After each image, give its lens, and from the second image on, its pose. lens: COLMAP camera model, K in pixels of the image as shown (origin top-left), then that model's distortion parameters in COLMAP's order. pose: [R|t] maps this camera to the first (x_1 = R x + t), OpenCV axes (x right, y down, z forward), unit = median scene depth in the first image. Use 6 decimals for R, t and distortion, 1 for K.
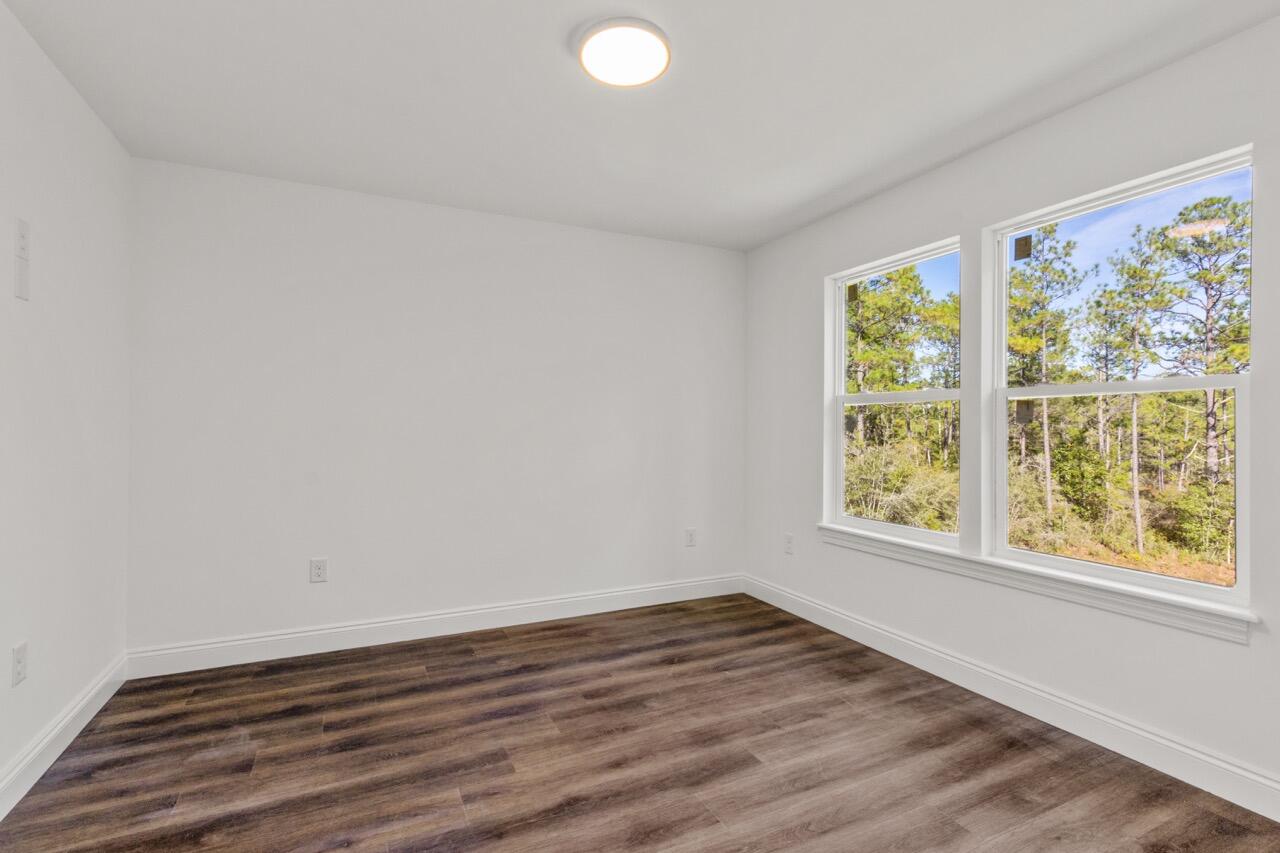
lens RADIAL K [[599.5, 0, 639.8], [0, 599.5, 424.1], [0, 0, 1]] dist [0.003835, -0.000287]
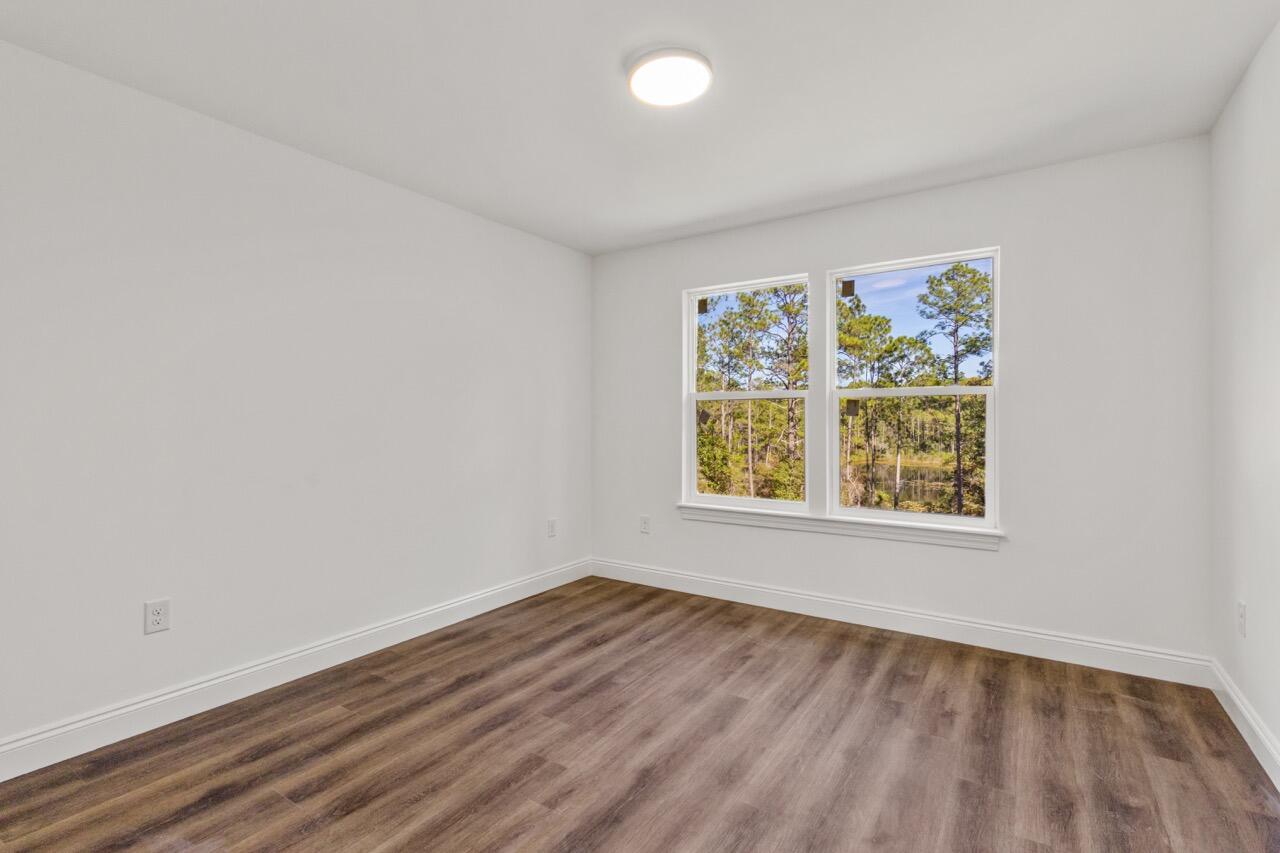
lens RADIAL K [[599.5, 0, 637.2], [0, 599.5, 420.6], [0, 0, 1]] dist [0.003835, -0.000287]
pose [[0.856692, -0.004209, 0.515811, -0.447029], [0.000869, 0.999977, 0.006718, -0.001748], [-0.515827, -0.005307, 0.856676, 0.066901]]
